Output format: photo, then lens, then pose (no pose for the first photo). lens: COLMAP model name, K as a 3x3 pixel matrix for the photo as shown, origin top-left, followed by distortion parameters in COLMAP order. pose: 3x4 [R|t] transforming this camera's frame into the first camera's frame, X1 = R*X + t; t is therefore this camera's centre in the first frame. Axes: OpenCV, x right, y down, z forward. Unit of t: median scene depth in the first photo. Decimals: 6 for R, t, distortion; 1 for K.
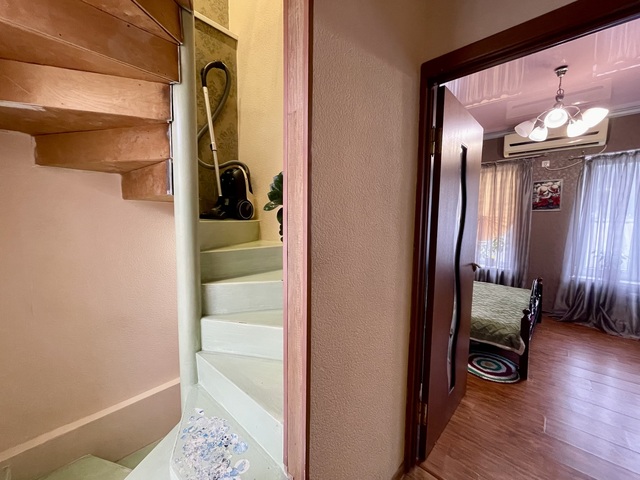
lens RADIAL K [[257.8, 0, 320.1], [0, 257.8, 240.5], [0, 0, 1]] dist [-0.002908, 0.000105]
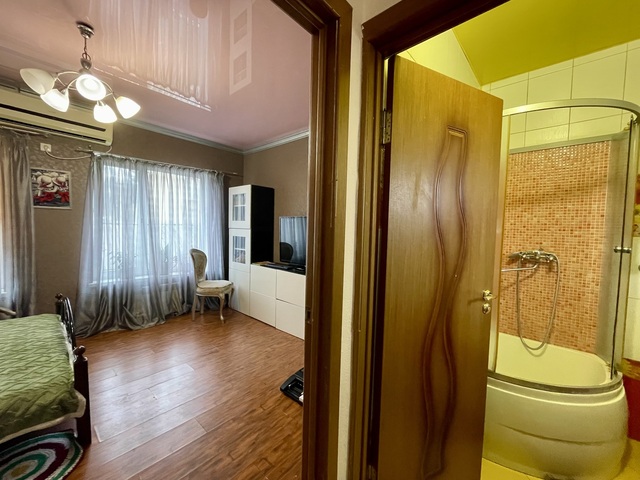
lens RADIAL K [[257.8, 0, 318.7], [0, 257.8, 238.7], [0, 0, 1]] dist [-0.002908, 0.000105]
pose [[-0.029250, -0.049295, 0.998356, 0.069739], [0.060895, 0.996840, 0.051004, -0.013912], [-0.997716, 0.062287, -0.026155, 0.237628]]
